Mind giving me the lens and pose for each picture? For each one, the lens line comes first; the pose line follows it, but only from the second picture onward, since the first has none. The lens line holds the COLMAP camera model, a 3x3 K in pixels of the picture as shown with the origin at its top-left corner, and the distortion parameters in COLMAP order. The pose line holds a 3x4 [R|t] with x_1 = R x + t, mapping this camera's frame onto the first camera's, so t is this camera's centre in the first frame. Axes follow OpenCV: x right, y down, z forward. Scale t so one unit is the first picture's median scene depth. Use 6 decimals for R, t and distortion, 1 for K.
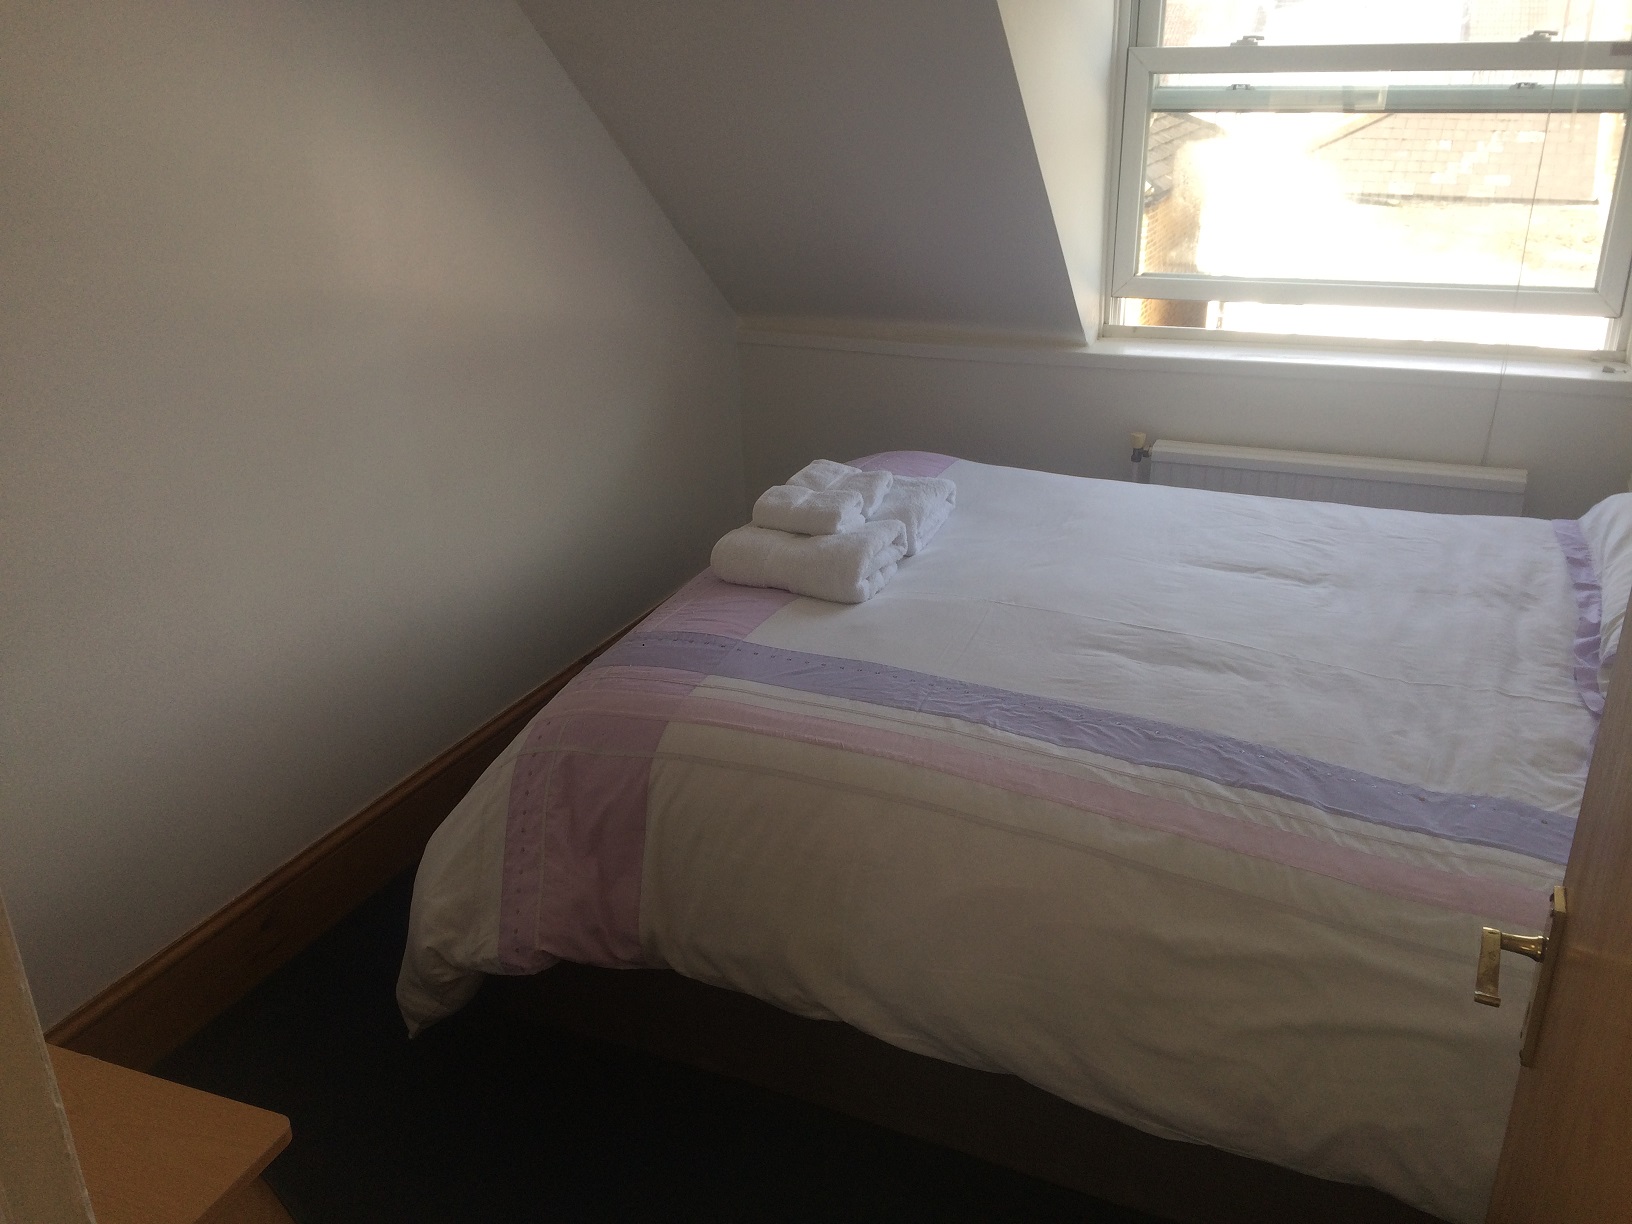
lens RADIAL K [[1377.7, 0, 794.7], [0, 1377.7, 595.5], [0, 0, 1]] dist [0.079570, -0.088964]
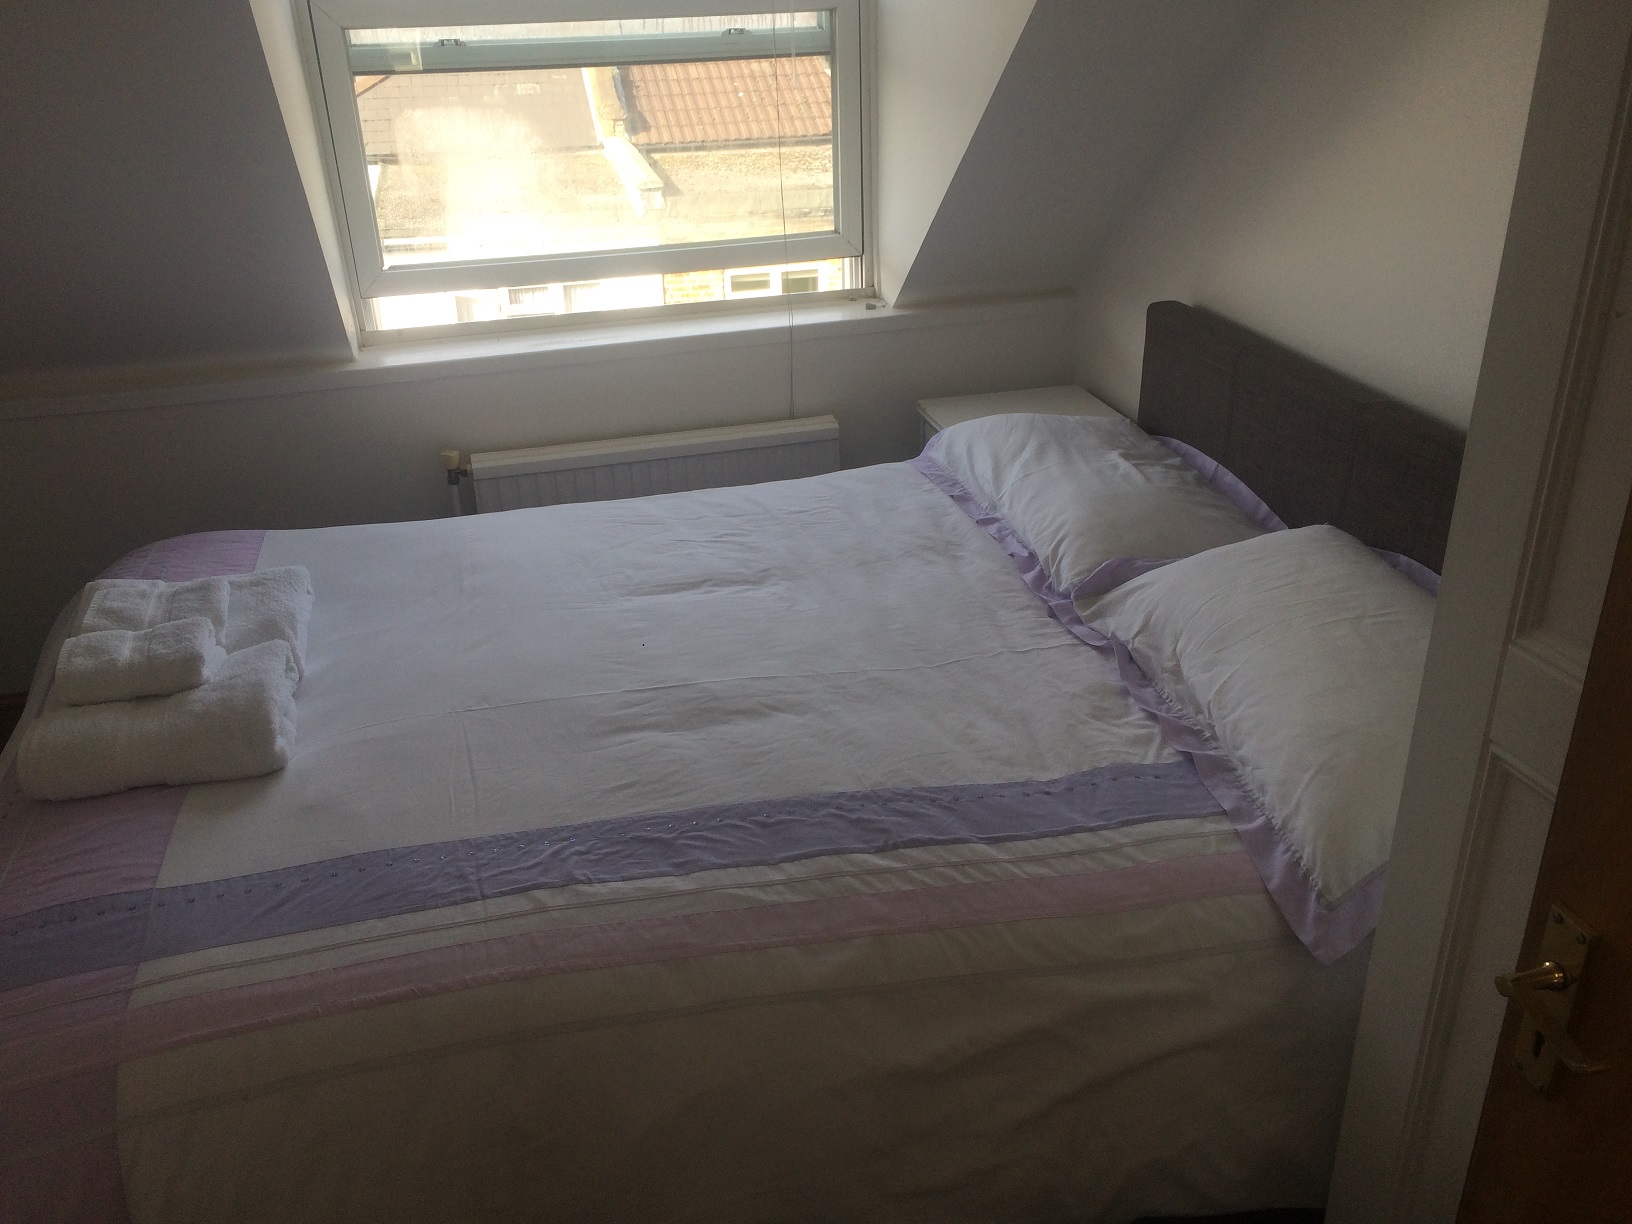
lens RADIAL K [[1396.4, 0, 816.0], [0, 1396.4, 612.0], [0, 0, 1]] dist [0.086237, -0.108770]
pose [[0.784682, -0.266176, 0.559843, -0.132695], [0.249814, 0.962320, 0.107389, -0.087831], [-0.567333, 0.055590, 0.821610, 0.241602]]
